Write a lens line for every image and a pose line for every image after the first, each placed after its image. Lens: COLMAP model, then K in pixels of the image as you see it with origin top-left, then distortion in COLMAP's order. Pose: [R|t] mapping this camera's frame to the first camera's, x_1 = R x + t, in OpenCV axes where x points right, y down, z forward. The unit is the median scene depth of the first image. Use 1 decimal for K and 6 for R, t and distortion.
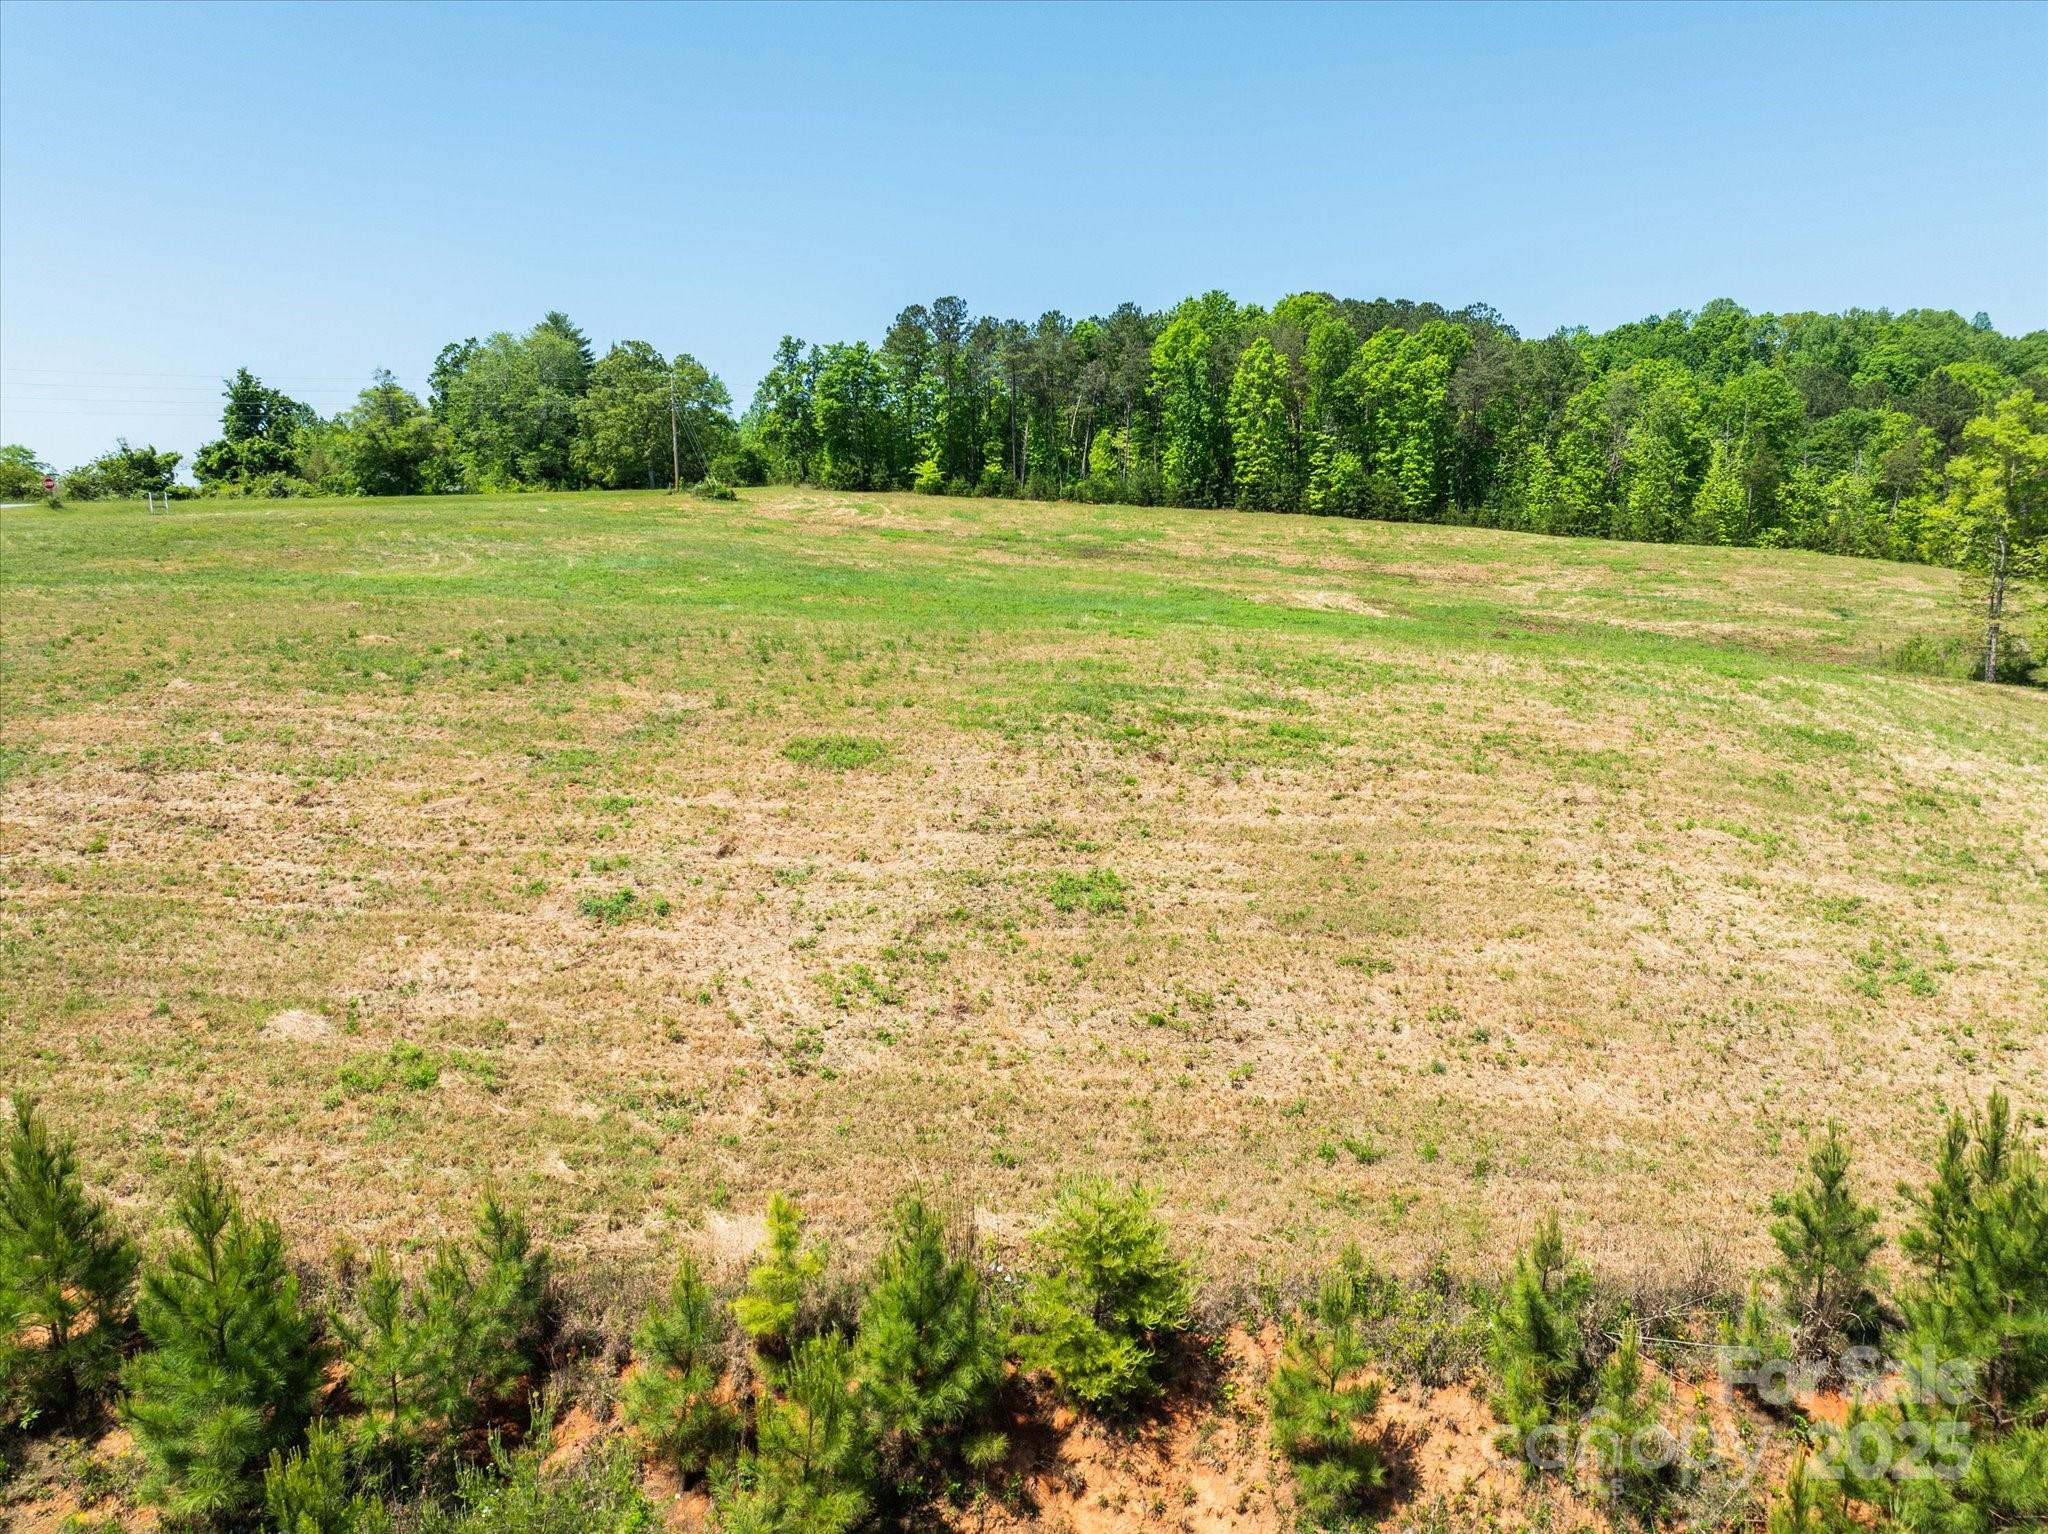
lens RADIAL K [[1439.5, 0, 1027.5], [0, 1439.5, 762.5], [0, 0, 1]] dist [-0.043020, 0.021534]
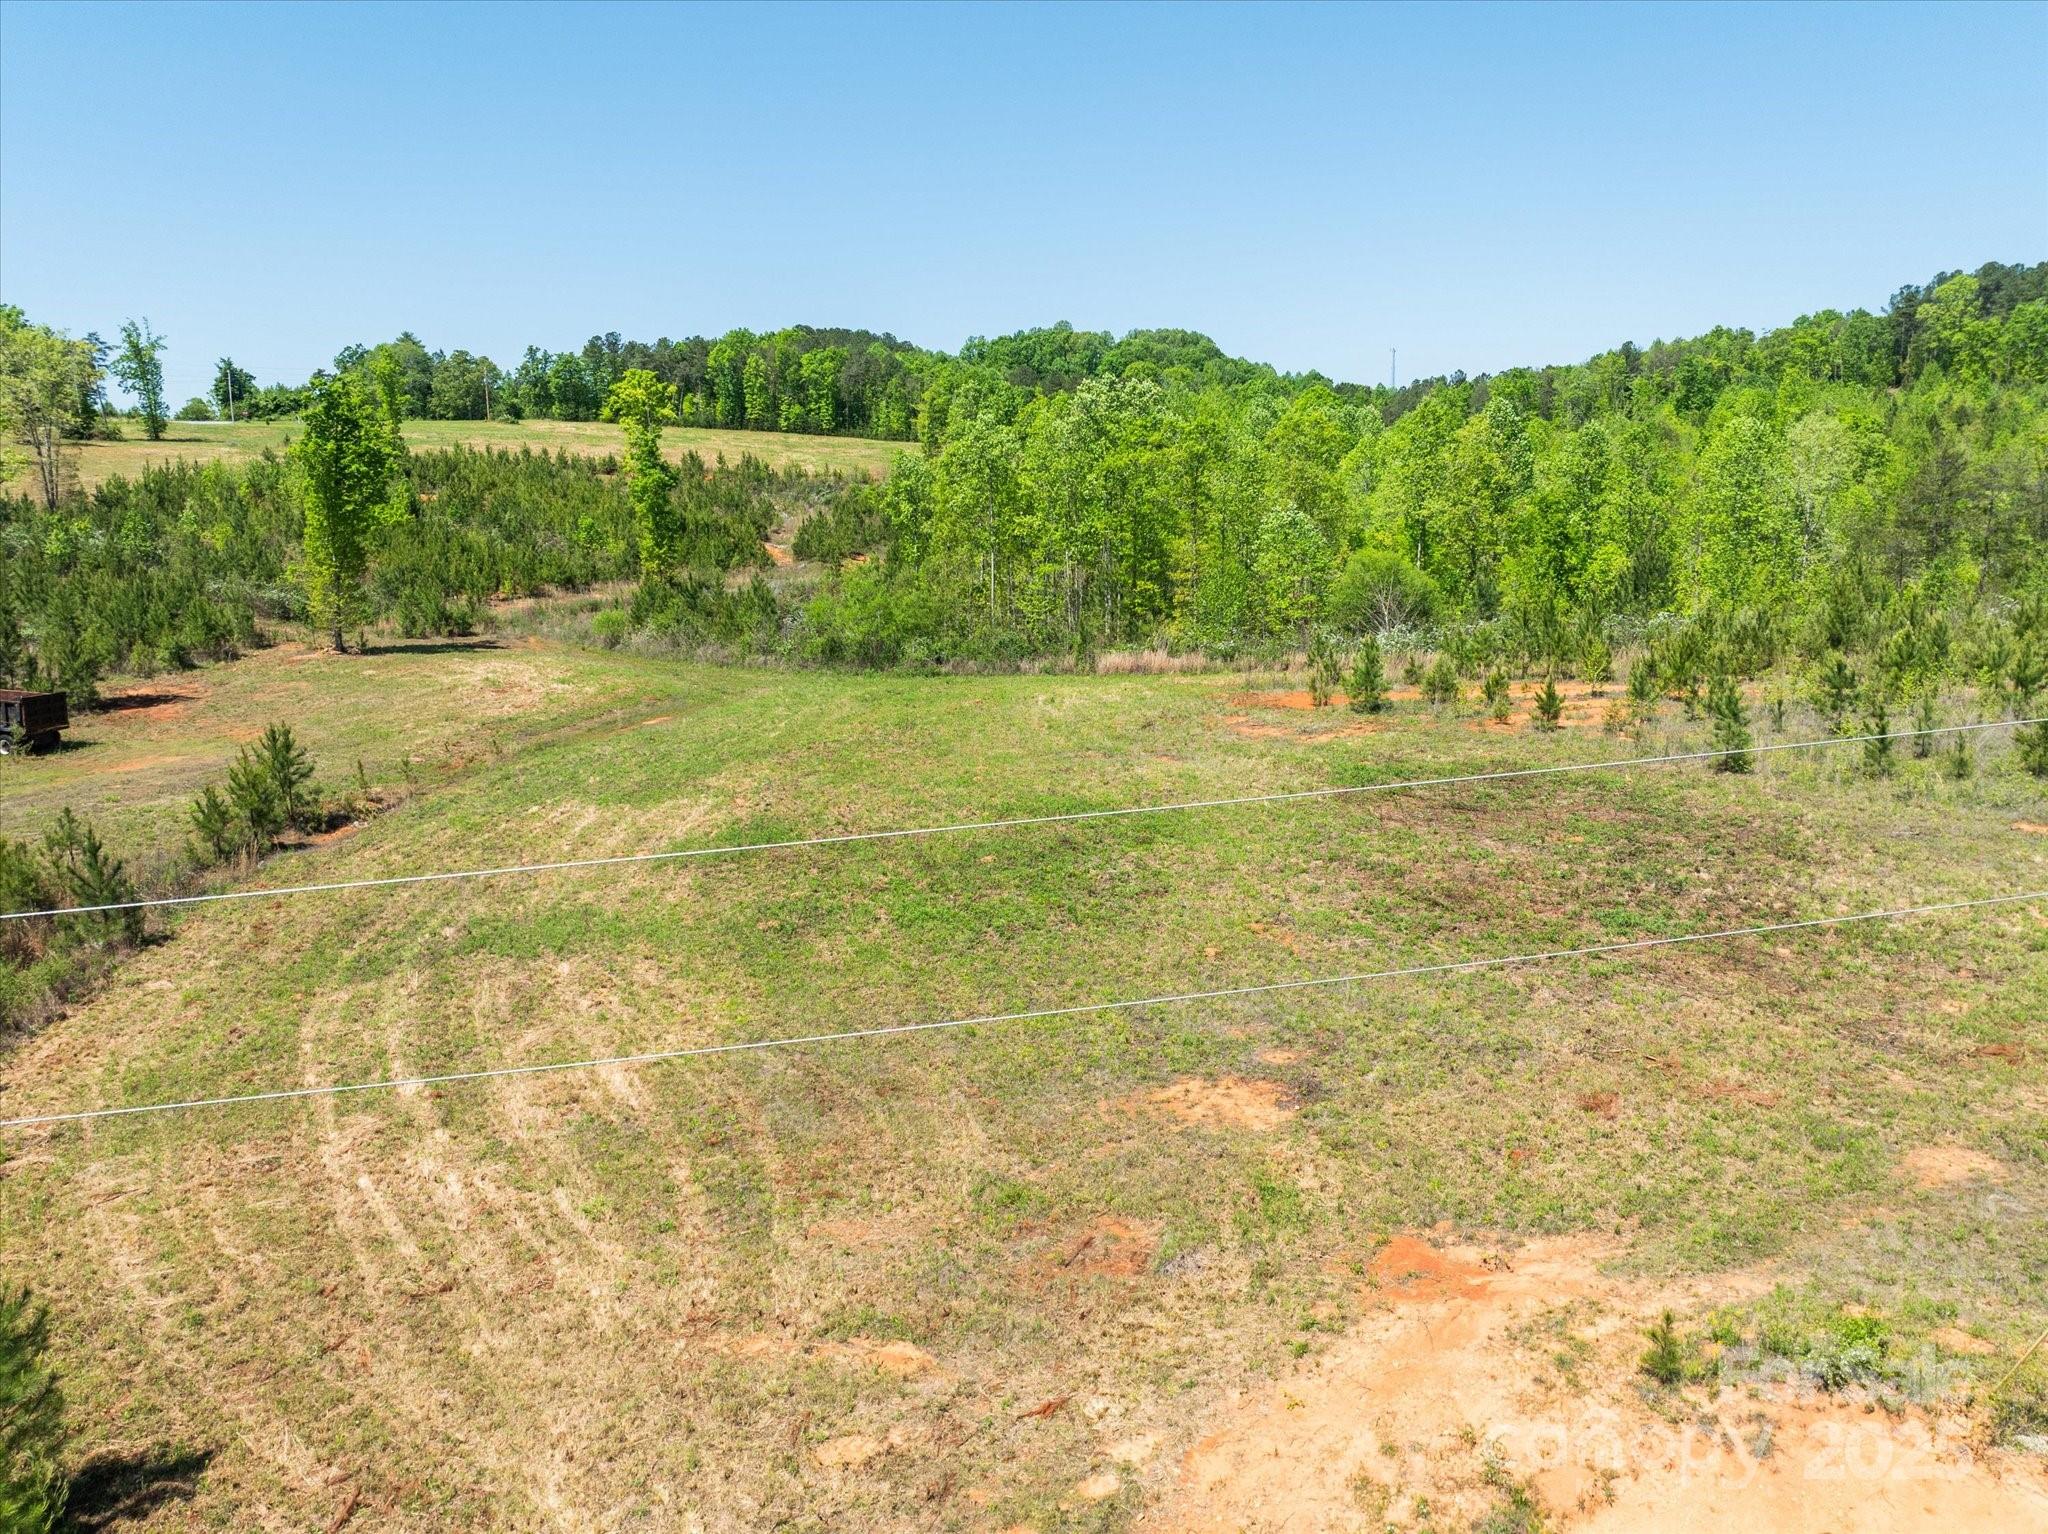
lens RADIAL K [[1439.5, 0, 1027.5], [0, 1439.5, 761.5], [0, 0, 1]] dist [-0.043020, 0.021534]
pose [[0.977990, -0.041889, 0.204405, 0.090255], [0.036513, 0.998883, 0.030002, 0.283725], [-0.205434, -0.021878, 0.978426, -1.264898]]
